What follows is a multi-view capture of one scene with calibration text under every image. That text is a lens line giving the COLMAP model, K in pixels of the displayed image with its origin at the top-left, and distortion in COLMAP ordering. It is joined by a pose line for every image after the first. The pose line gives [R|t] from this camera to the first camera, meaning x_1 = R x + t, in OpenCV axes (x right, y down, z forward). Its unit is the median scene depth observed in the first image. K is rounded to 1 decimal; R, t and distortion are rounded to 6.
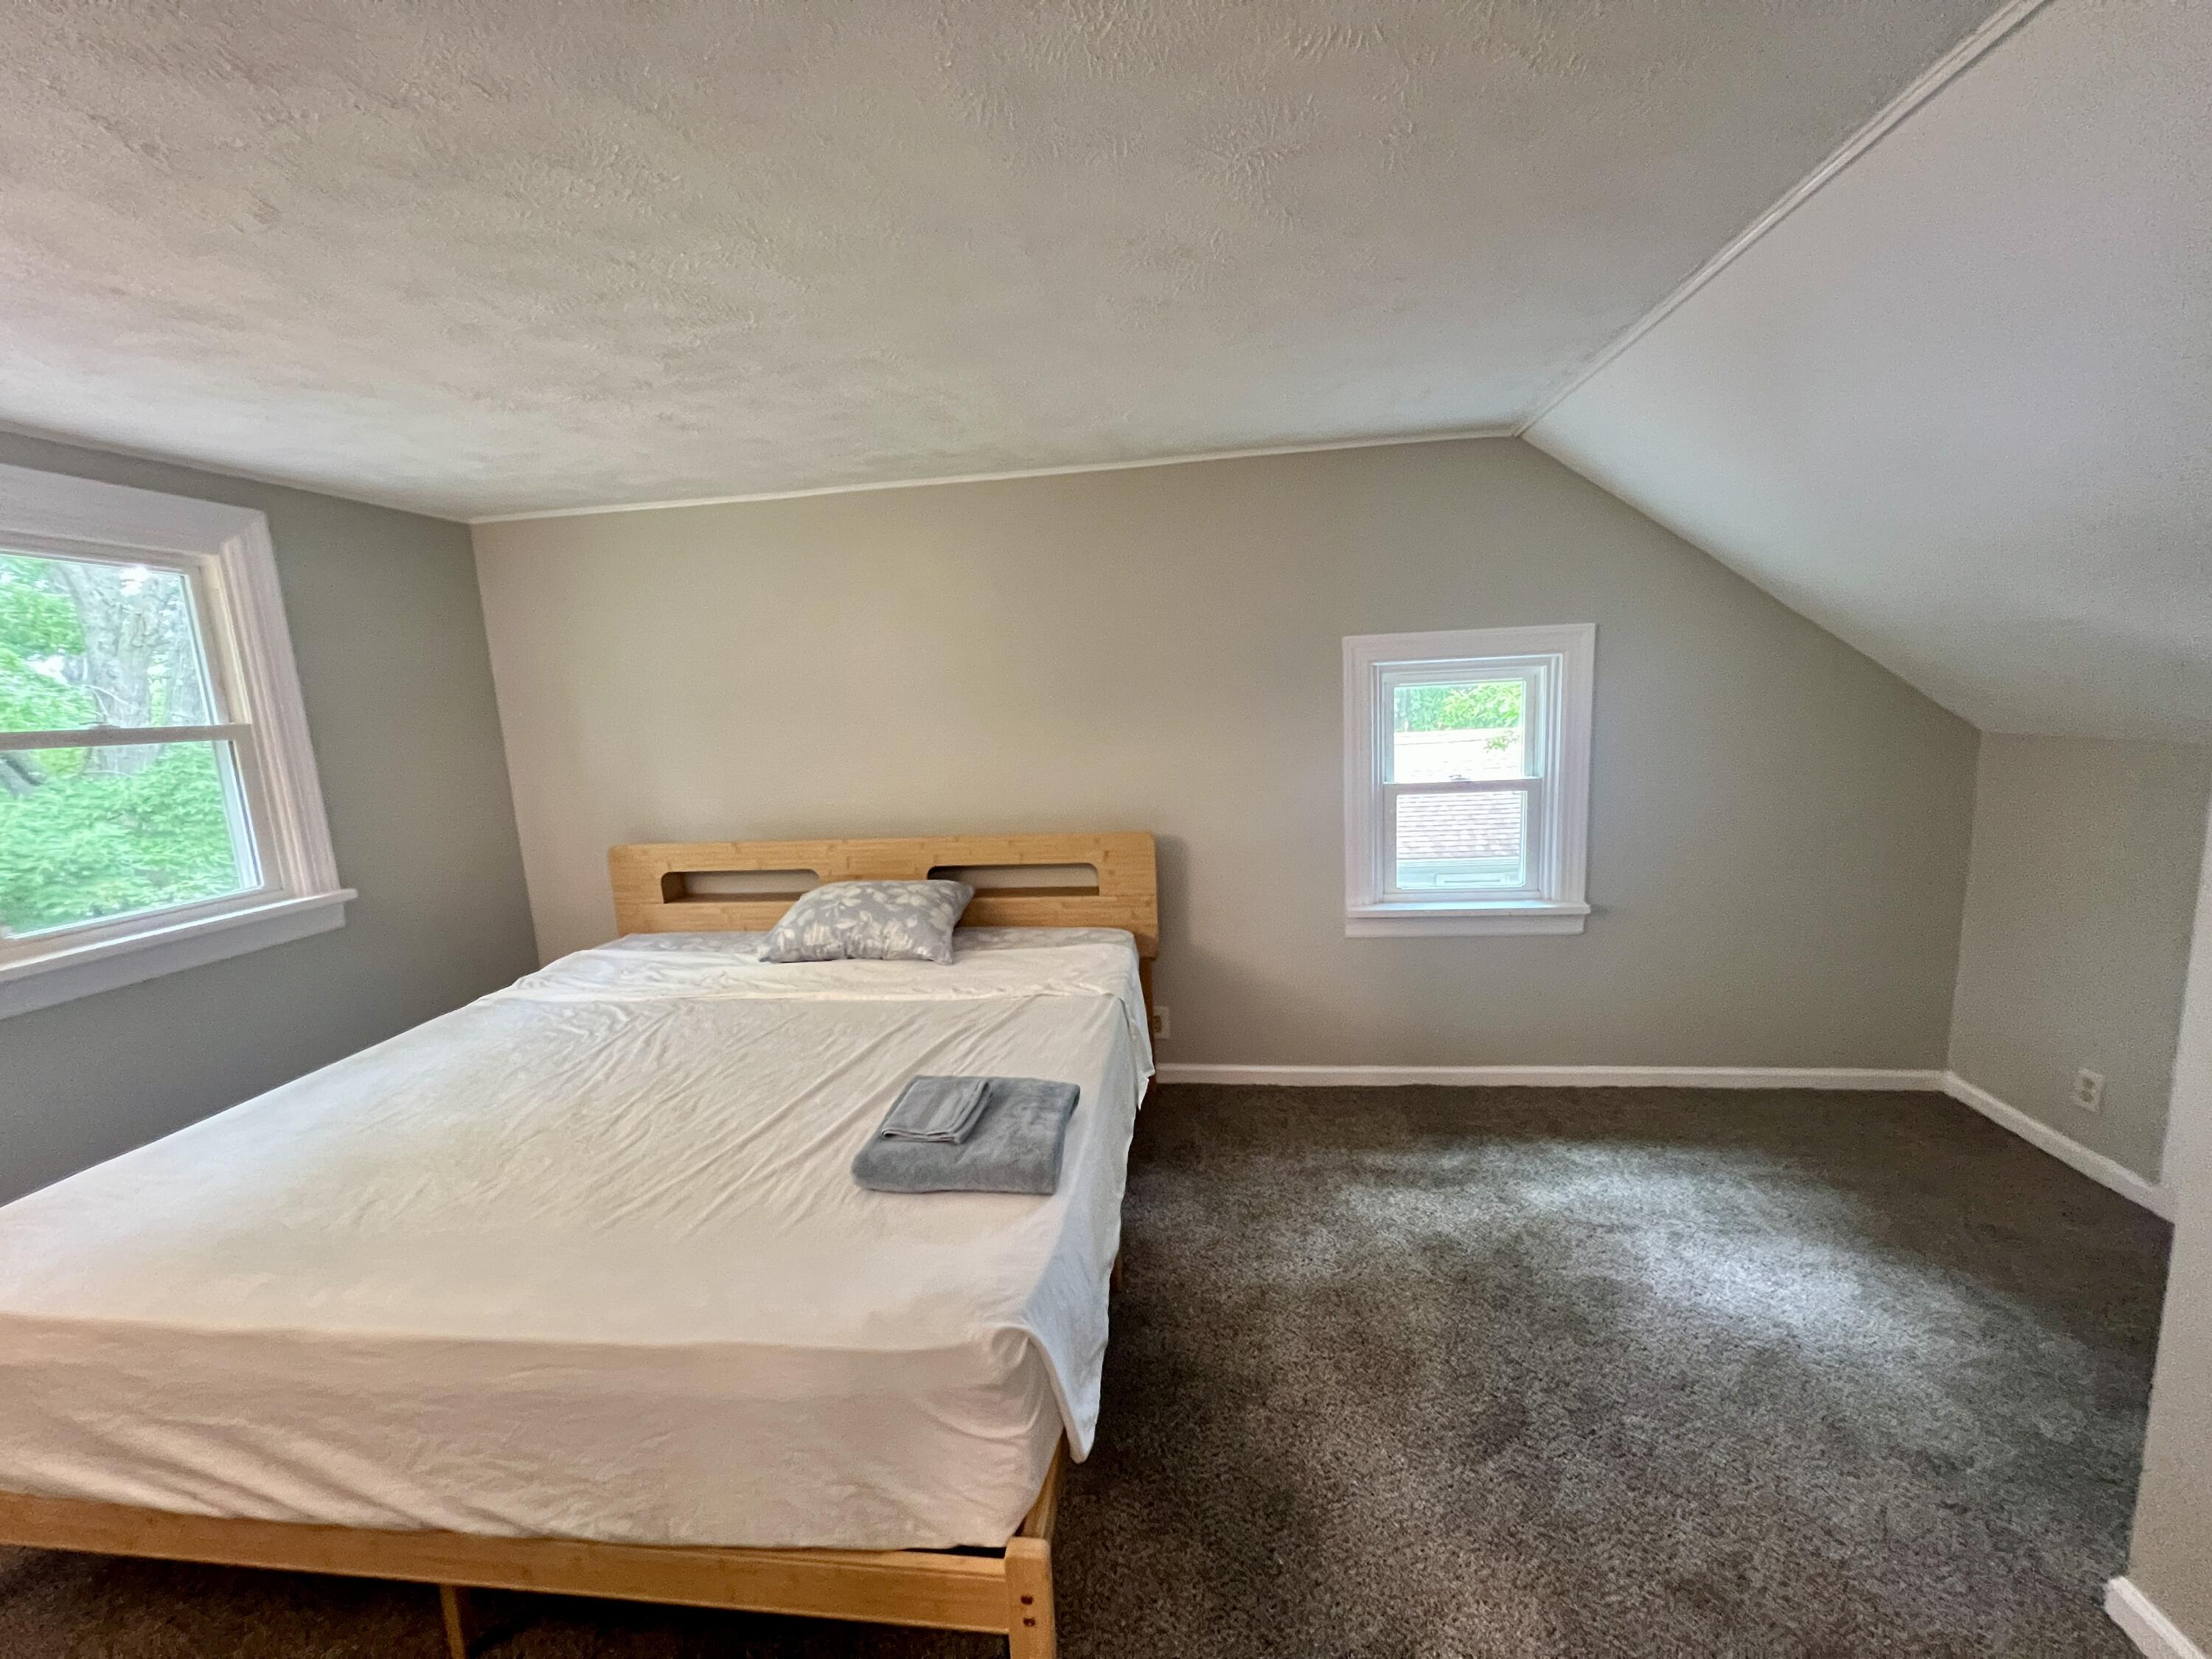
lens RADIAL K [[880.0, 0, 1109.4], [0, 880.0, 830.7], [0, 0, 1]] dist [-0.003386, 0.001061]
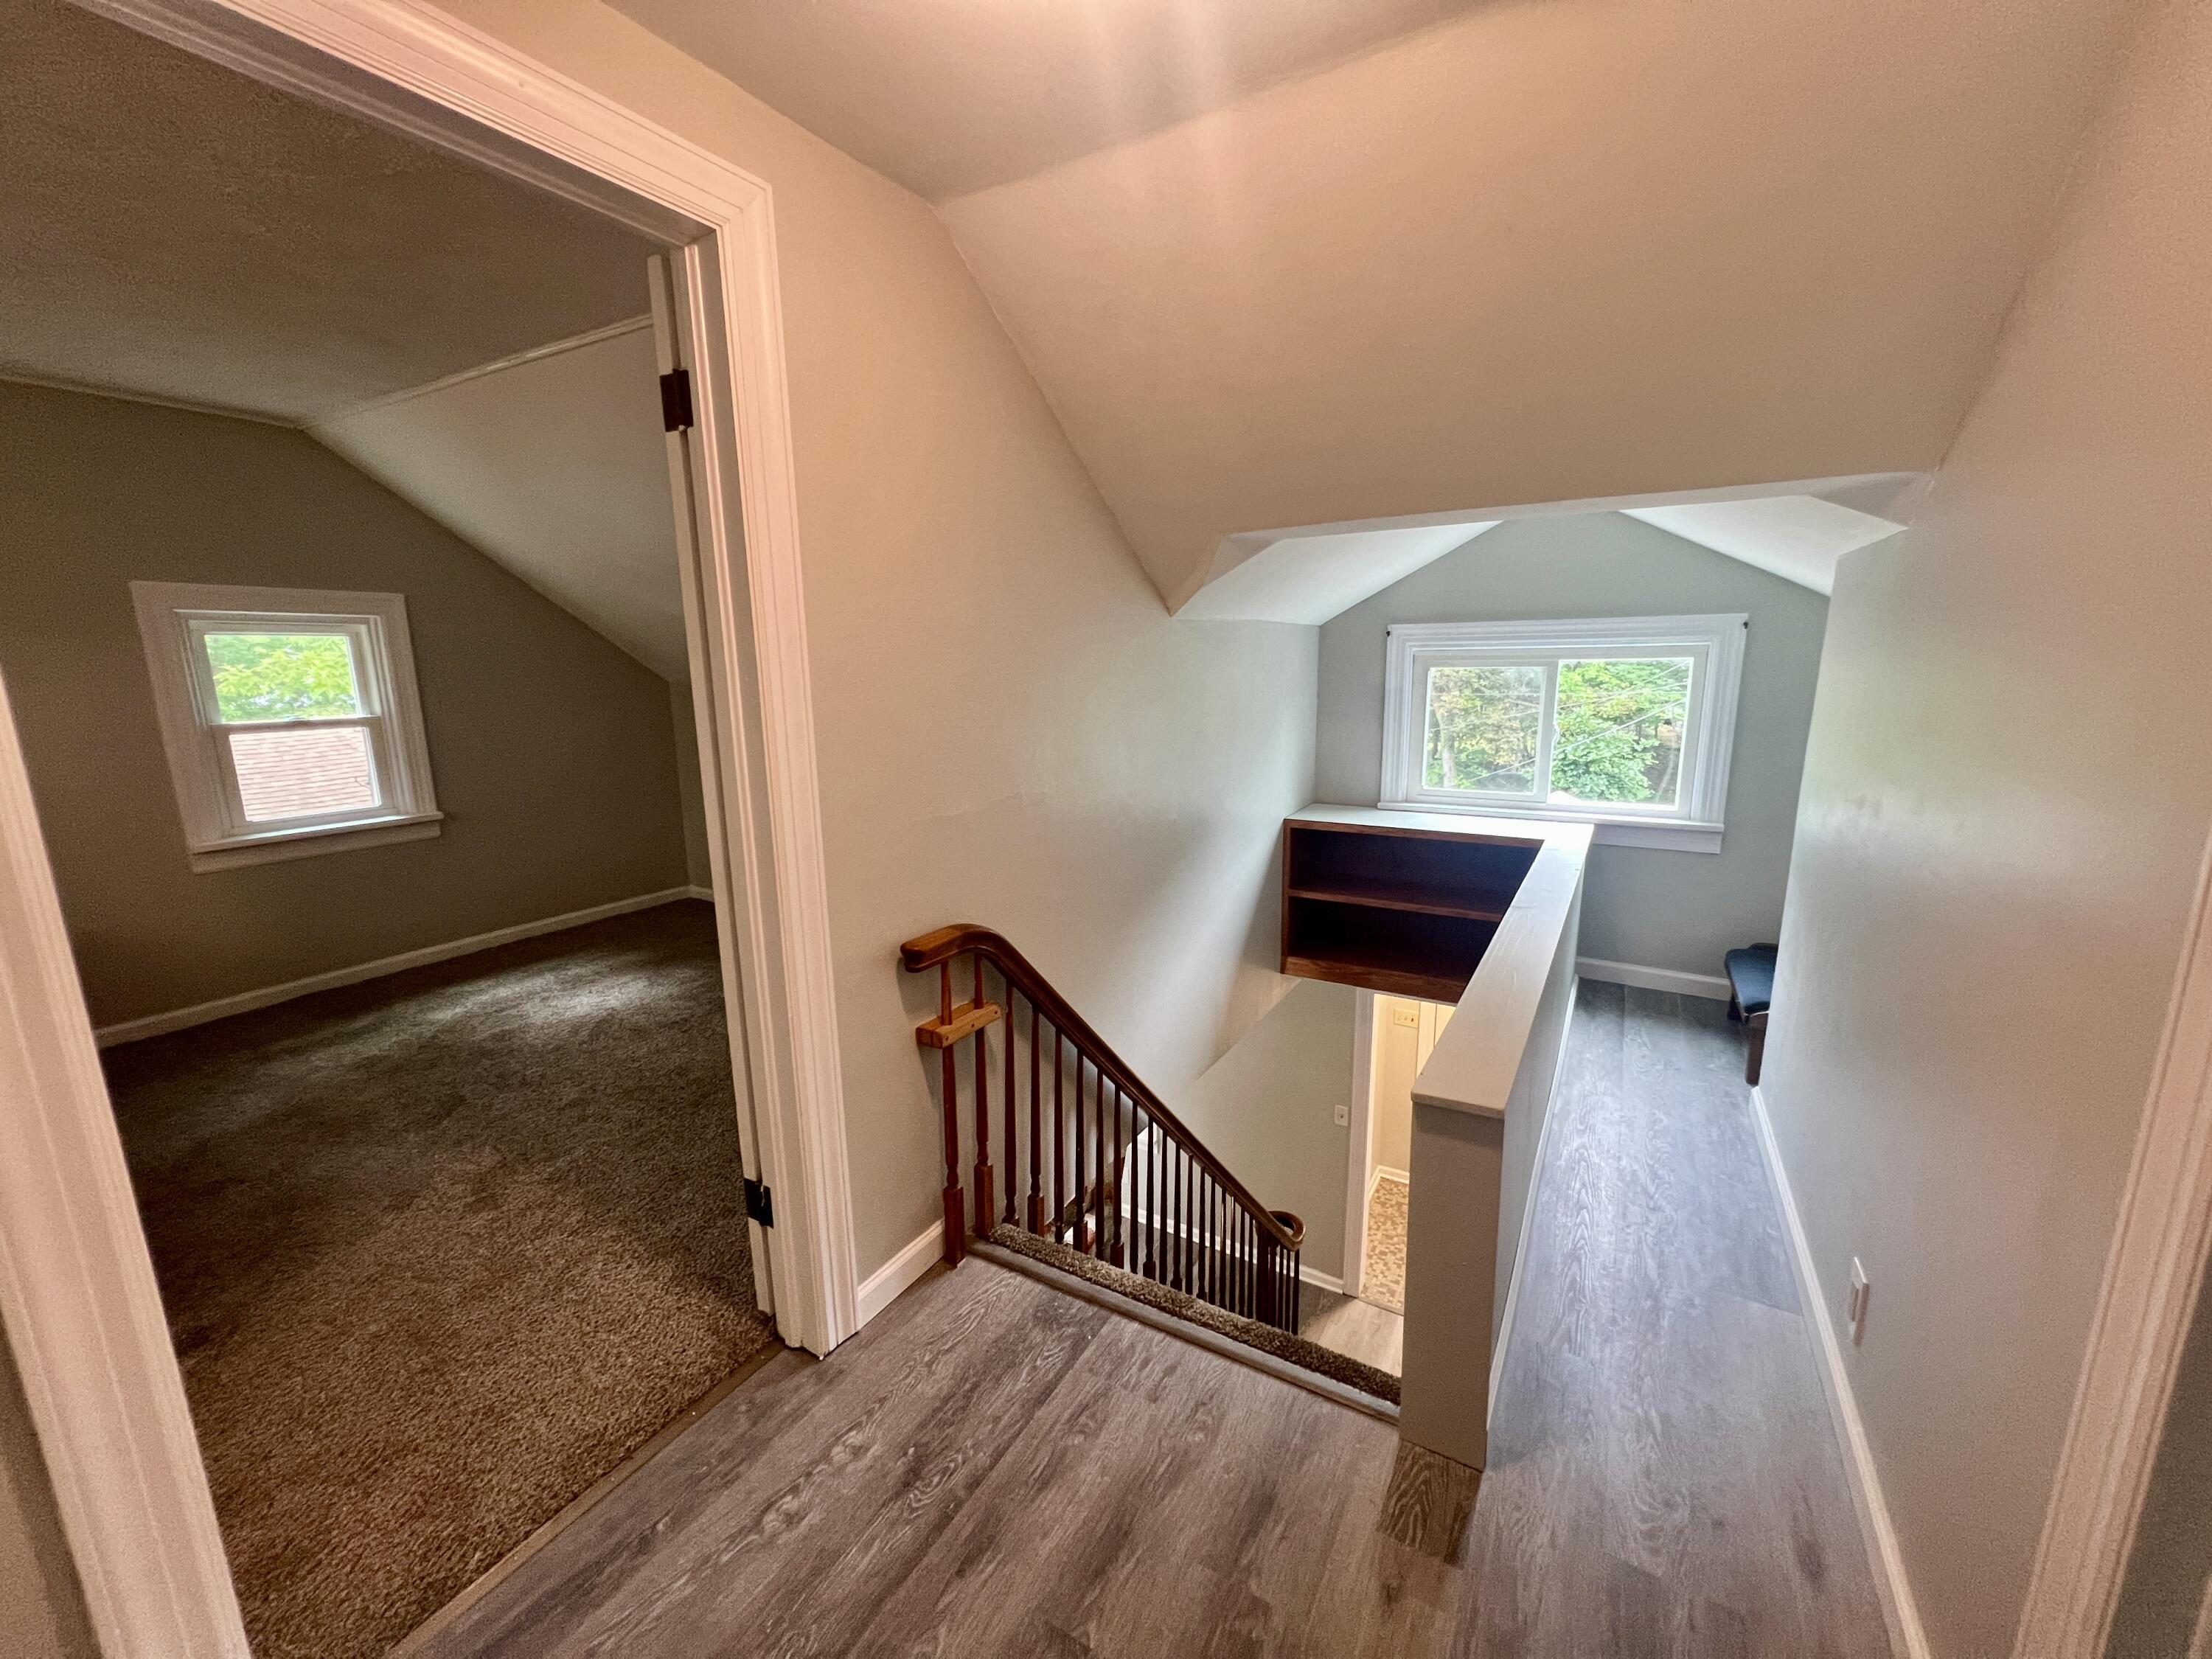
lens RADIAL K [[880.0, 0, 1112.6], [0, 880.0, 831.2], [0, 0, 1]] dist [-0.003386, 0.001061]
pose [[0.386890, -0.134781, 0.912223, -0.301745], [0.130908, 0.987269, 0.090348, 0.142912], [-0.912786, 0.084463, 0.399608, -0.492691]]
